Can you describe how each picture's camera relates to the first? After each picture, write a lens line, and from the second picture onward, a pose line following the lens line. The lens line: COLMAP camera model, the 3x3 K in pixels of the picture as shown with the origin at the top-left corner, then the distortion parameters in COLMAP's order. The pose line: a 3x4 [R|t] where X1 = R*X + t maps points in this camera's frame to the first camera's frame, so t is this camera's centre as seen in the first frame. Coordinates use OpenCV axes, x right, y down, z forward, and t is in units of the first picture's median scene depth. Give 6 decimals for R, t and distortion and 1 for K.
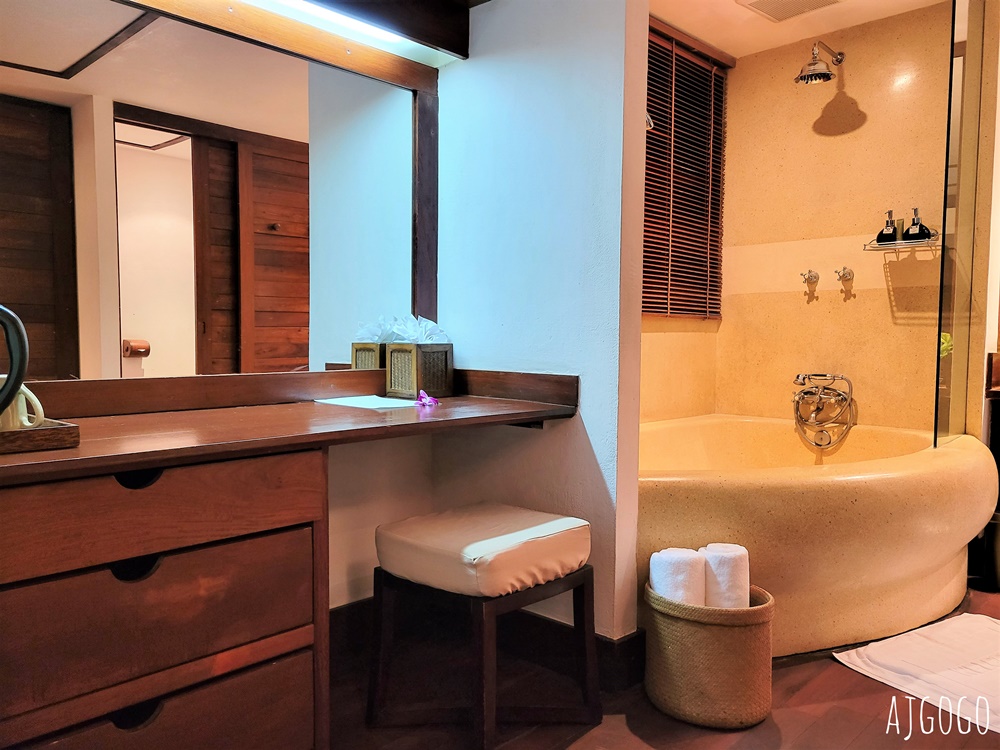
lens RADIAL K [[752.5, 0, 497.7], [0, 752.5, 379.8], [0, 0, 1]] dist [0.058572, -0.046504]
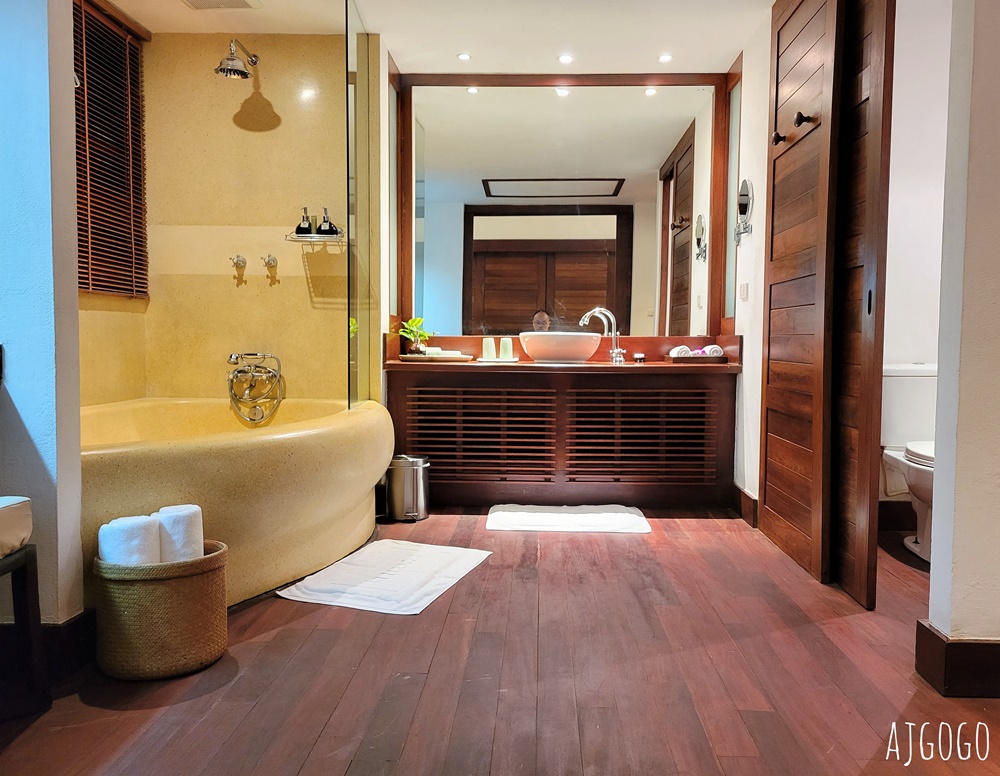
lens RADIAL K [[773.2, 0, 531.9], [0, 773.2, 381.8], [0, 0, 1]] dist [0.028208, -0.026849]
pose [[0.724081, -0.038760, 0.688625, -0.046218], [0.033317, 0.999220, 0.021210, 0.024454], [-0.688909, 0.007585, 0.724808, -0.066804]]
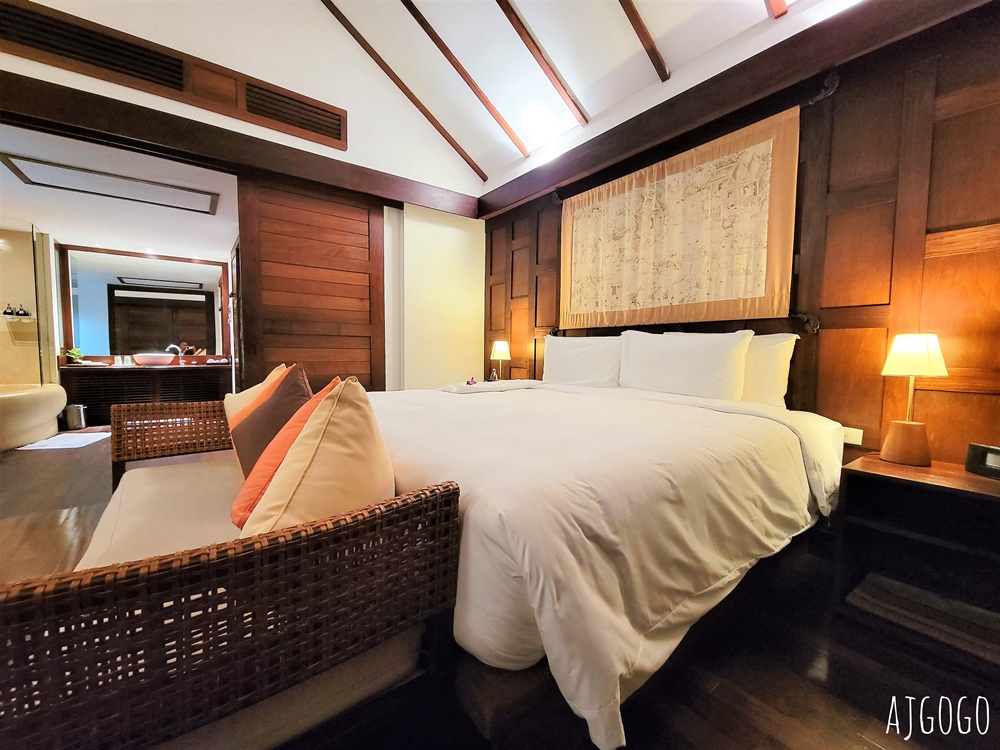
lens RADIAL K [[413.3, 0, 499.2], [0, 413.3, 377.7], [0, 0, 1]] dist [-0.001242, -0.000701]
pose [[0.158949, -0.069006, 0.984872, -0.664735], [0.044863, 0.997029, 0.062617, 0.027472], [-0.986267, 0.034231, 0.161572, -0.943092]]
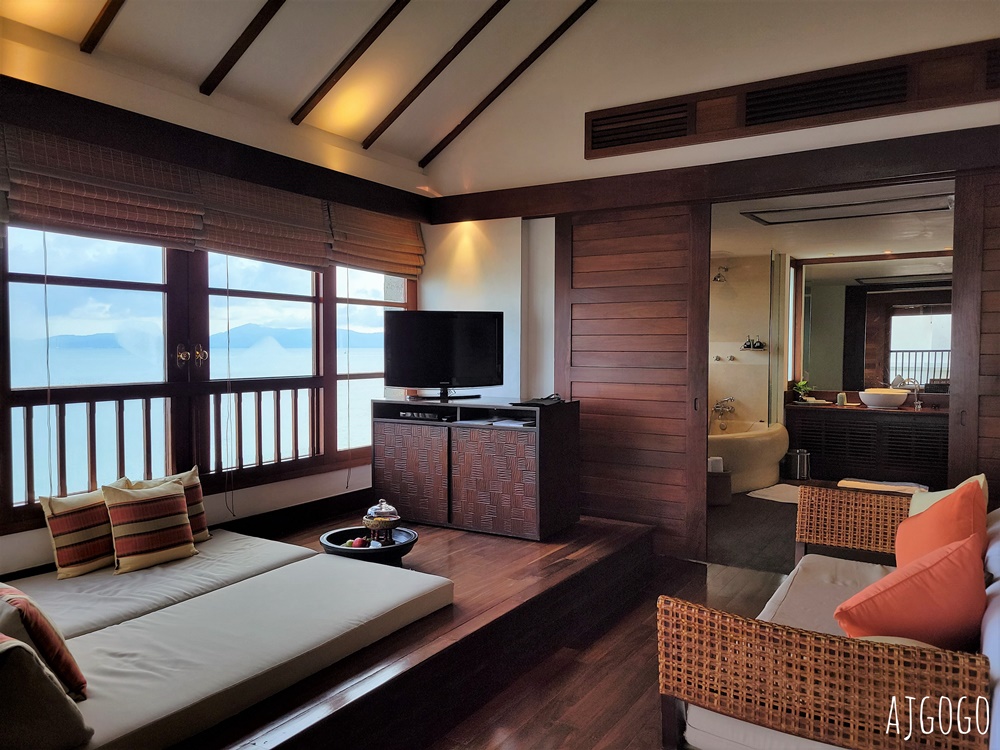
lens RADIAL K [[752.5, 0, 496.5], [0, 752.5, 374.5], [0, 0, 1]] dist [0.058572, -0.046504]
pose [[0.977993, -0.014433, 0.208138, -0.834805], [0.017012, 0.999799, -0.010605, -0.079996], [-0.207943, 0.013912, 0.978042, -1.292925]]
